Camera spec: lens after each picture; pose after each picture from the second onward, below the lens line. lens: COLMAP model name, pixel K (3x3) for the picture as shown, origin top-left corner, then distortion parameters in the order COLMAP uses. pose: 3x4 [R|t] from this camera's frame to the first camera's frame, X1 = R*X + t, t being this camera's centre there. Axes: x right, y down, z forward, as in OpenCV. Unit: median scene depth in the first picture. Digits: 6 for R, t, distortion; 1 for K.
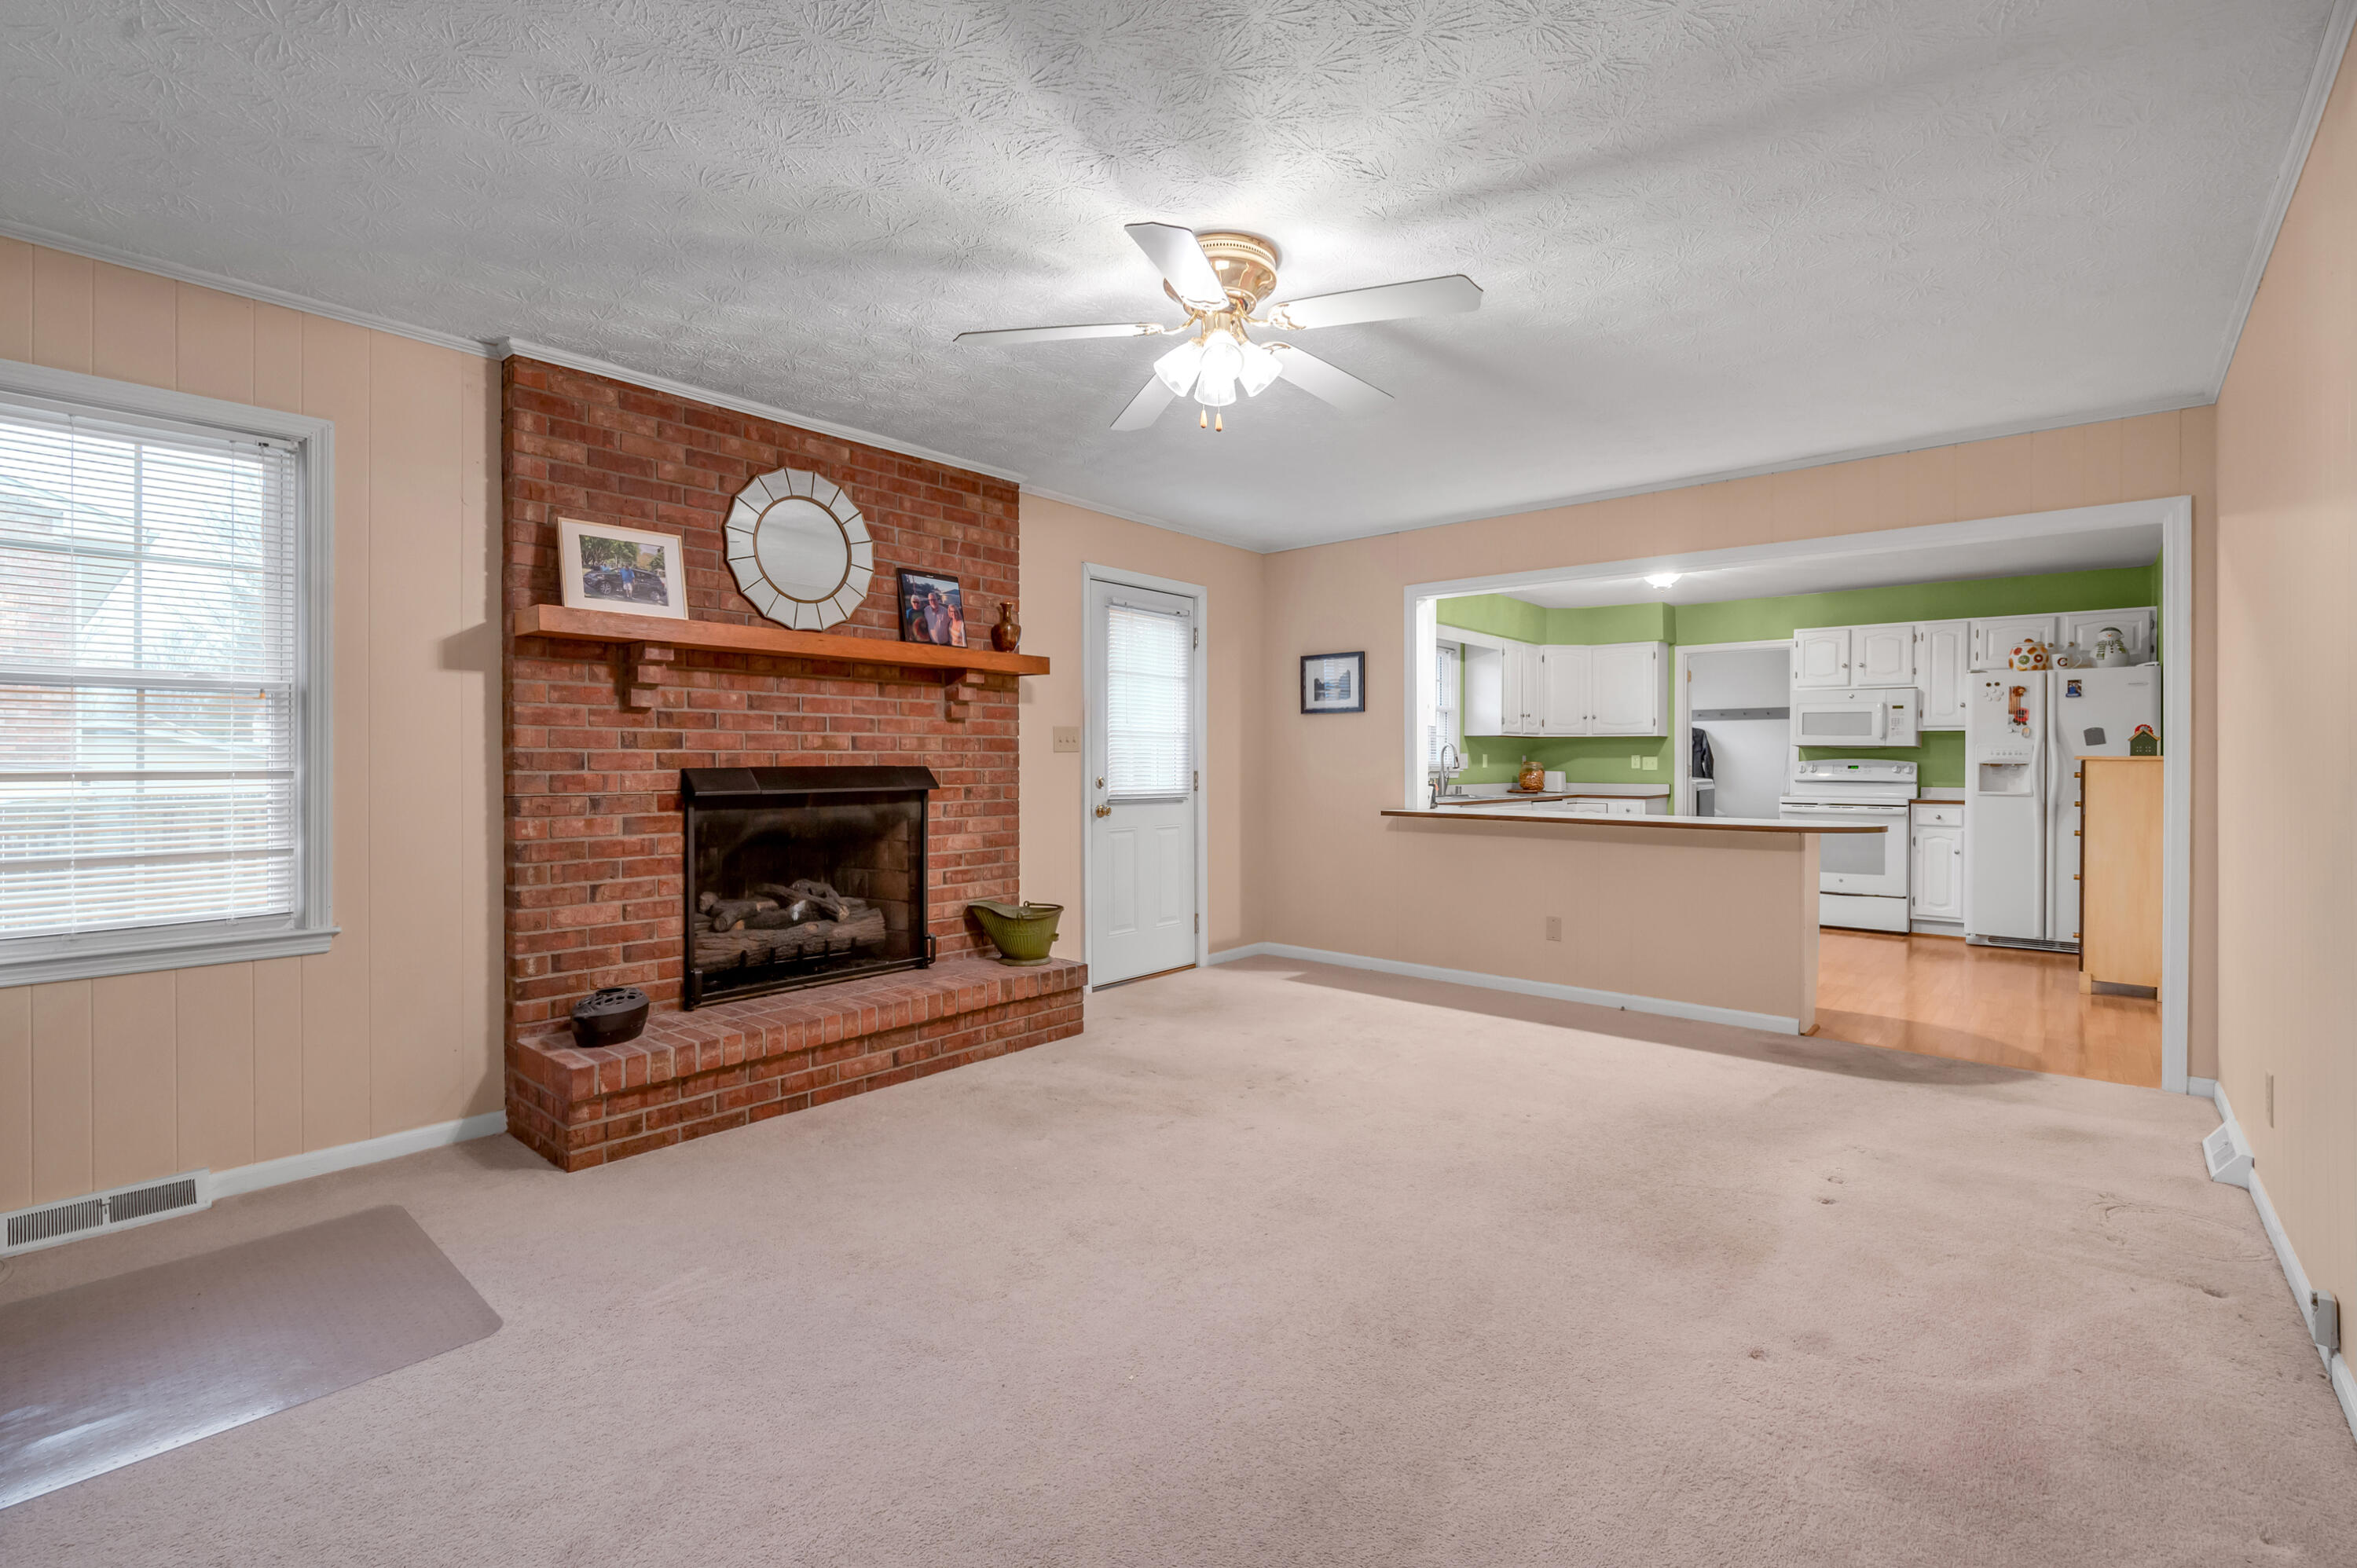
lens RADIAL K [[1043.3, 0, 1172.8], [0, 1043.3, 766.4], [0, 0, 1]] dist [-0.002361, -0.000038]
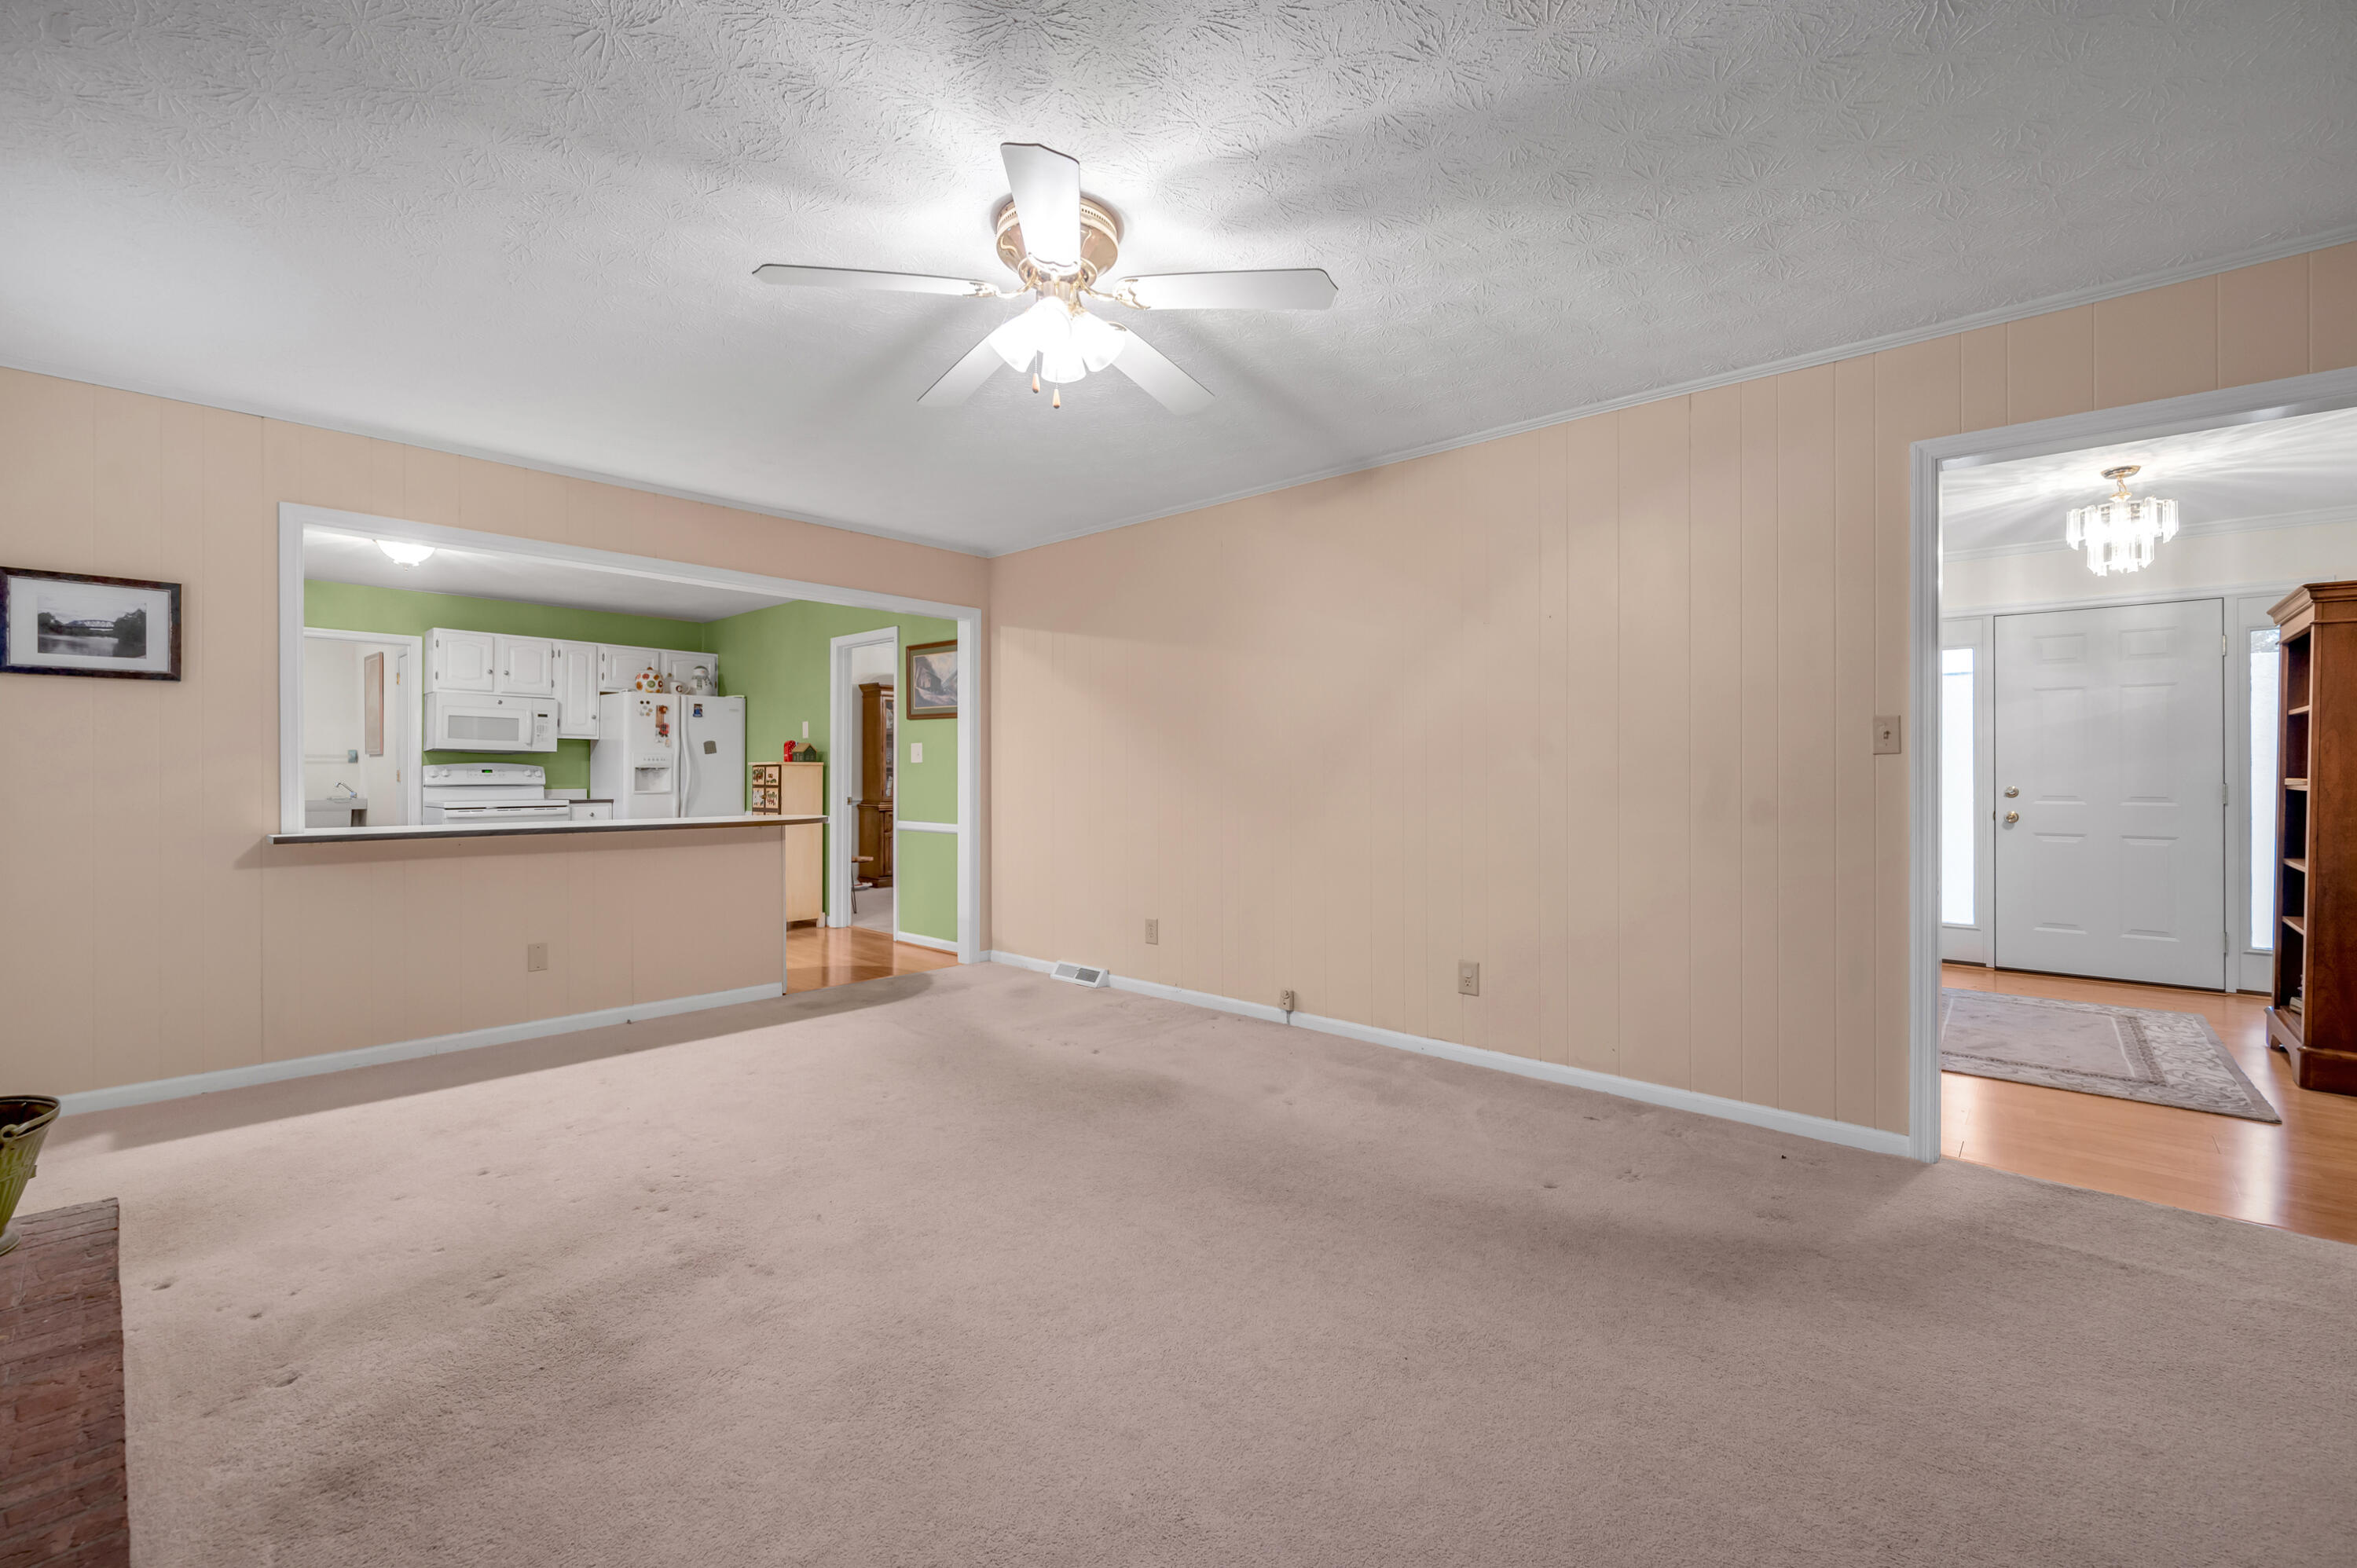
lens RADIAL K [[978.3, 0, 1174.9], [0, 978.3, 772.2], [0, 0, 1]] dist [-0.003752, 0.000034]
pose [[0.031967, -0.002832, 0.999485, -0.470586], [0.003371, 0.999991, 0.002725, 0.002229], [-0.999483, 0.003282, 0.031976, 0.493114]]
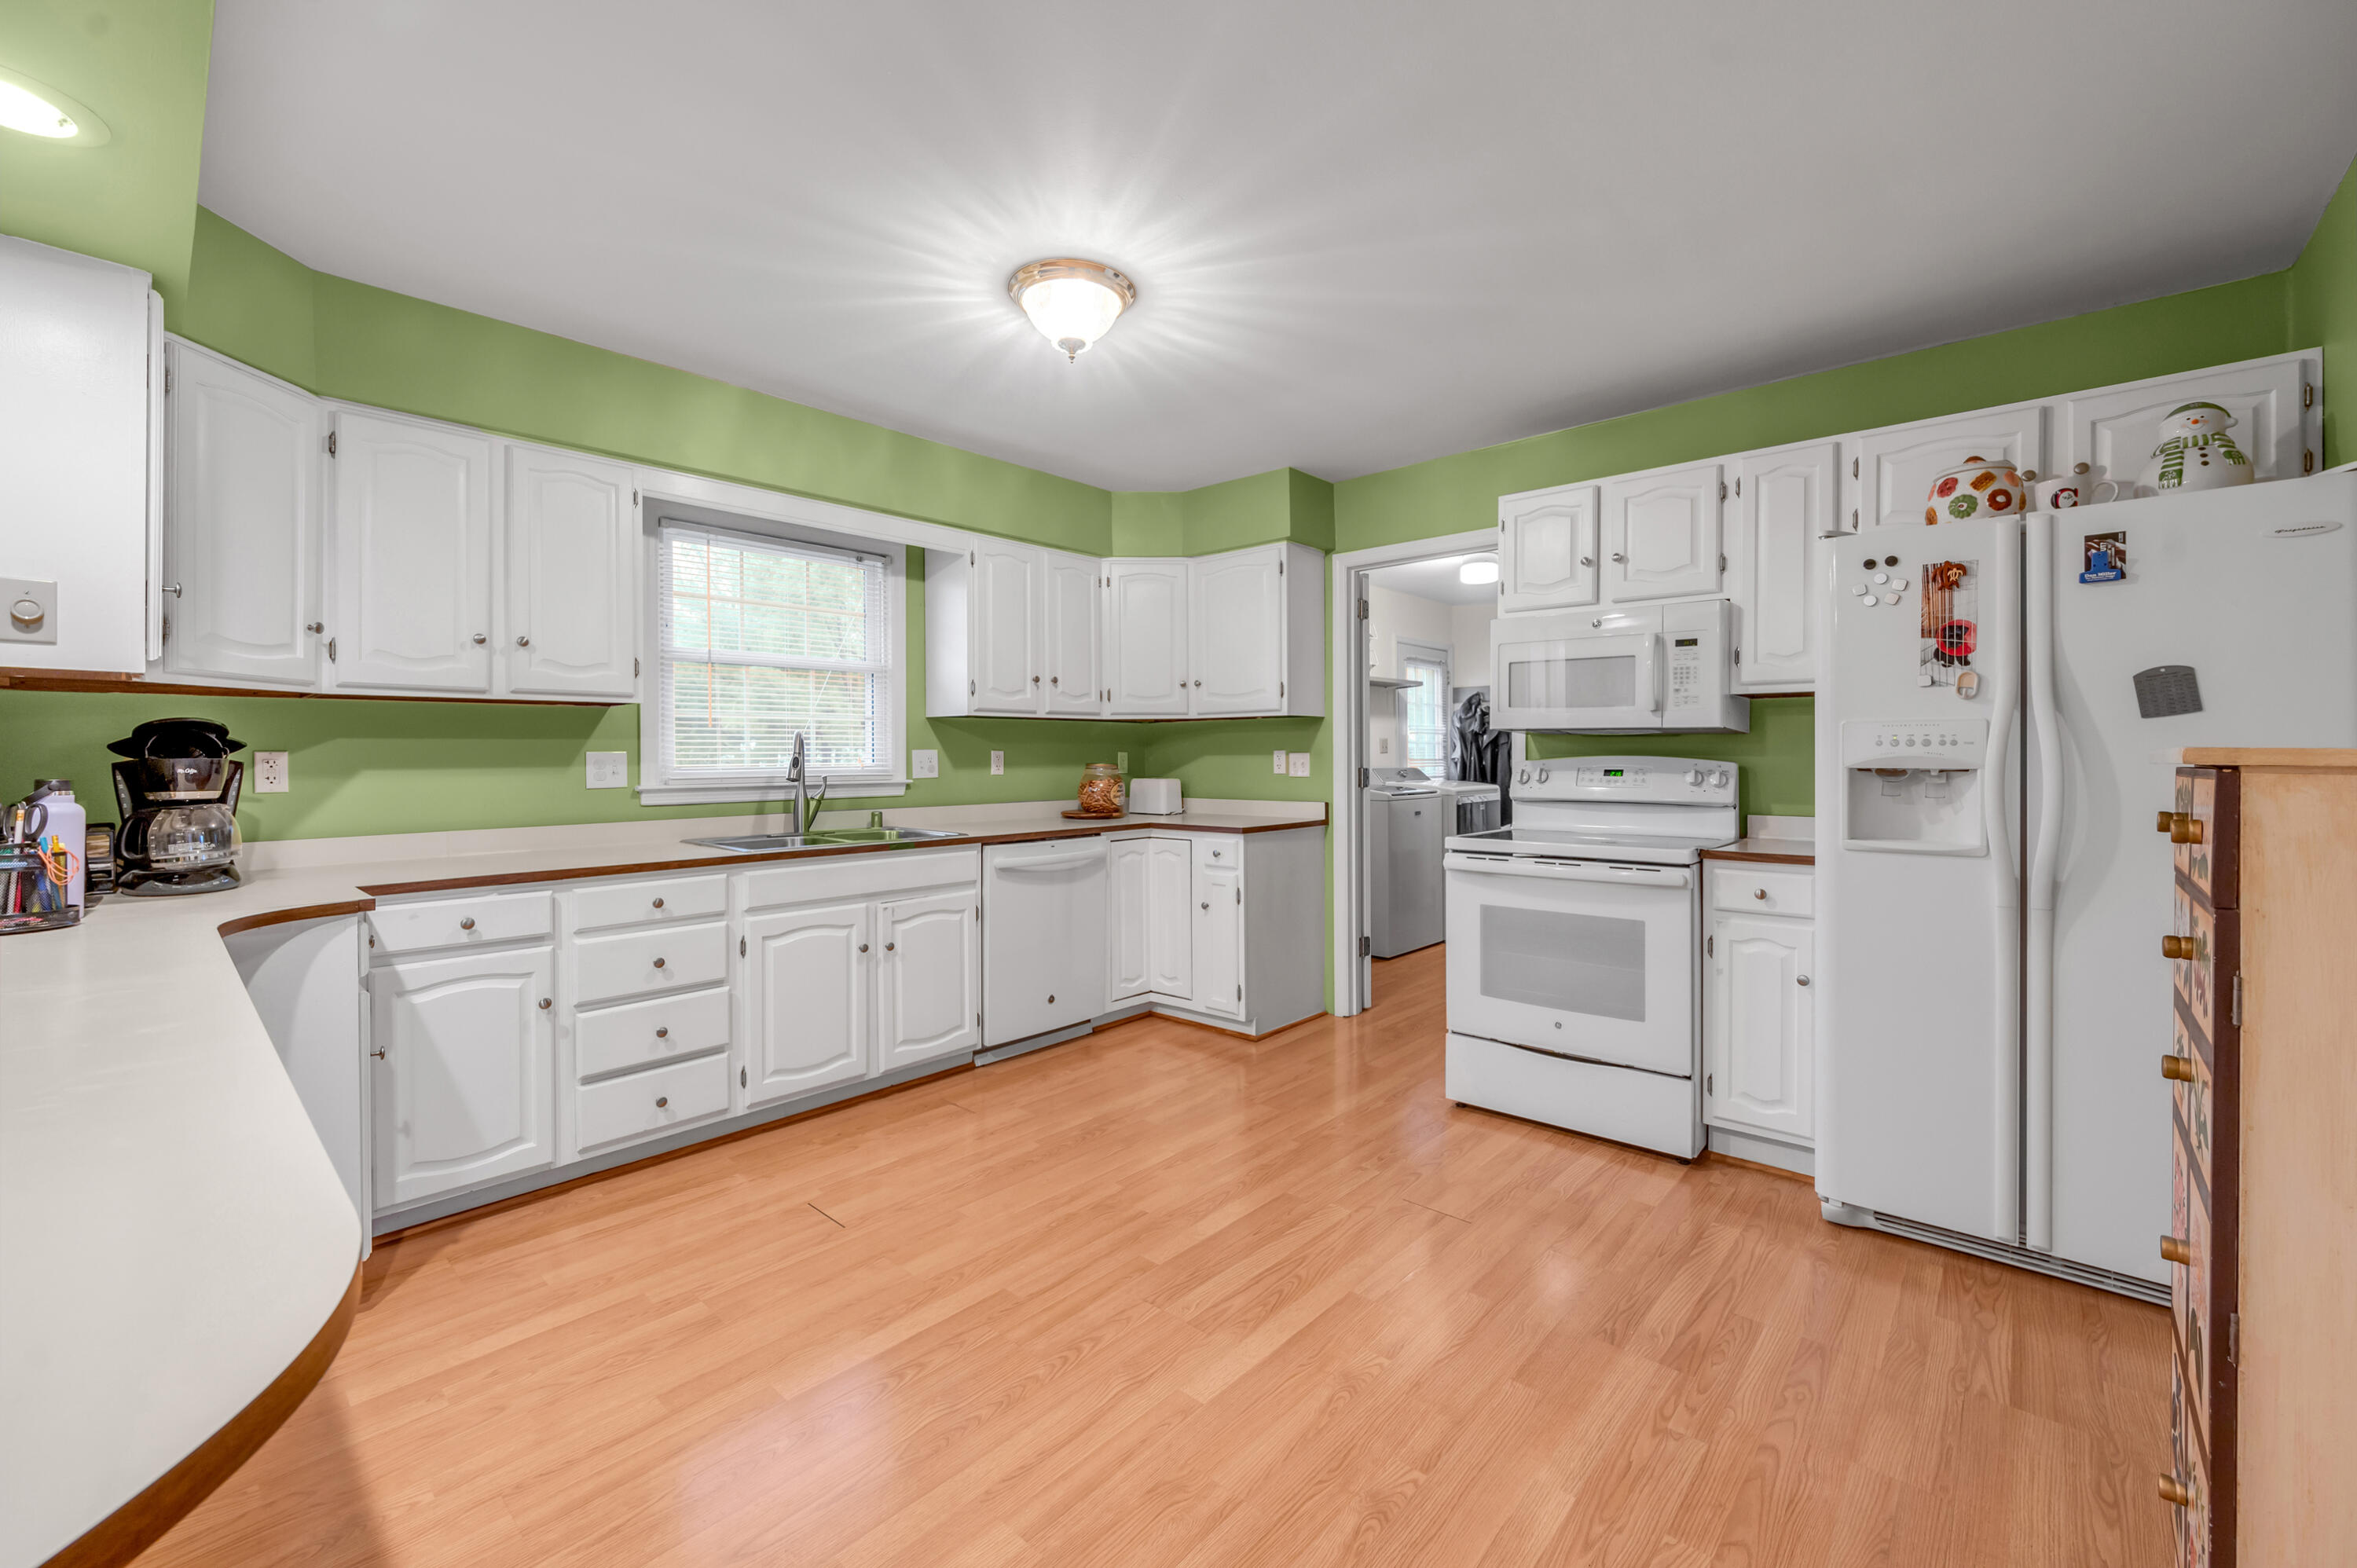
lens RADIAL K [[951.3, 0, 1171.1], [0, 951.3, 761.7], [0, 0, 1]] dist [-0.003573, -0.000225]
pose [[0.999754, -0.007427, -0.020889, 0.756882], [0.007471, 0.999970, 0.002037, -0.011382], [0.020873, -0.002193, 0.999780, 0.916052]]
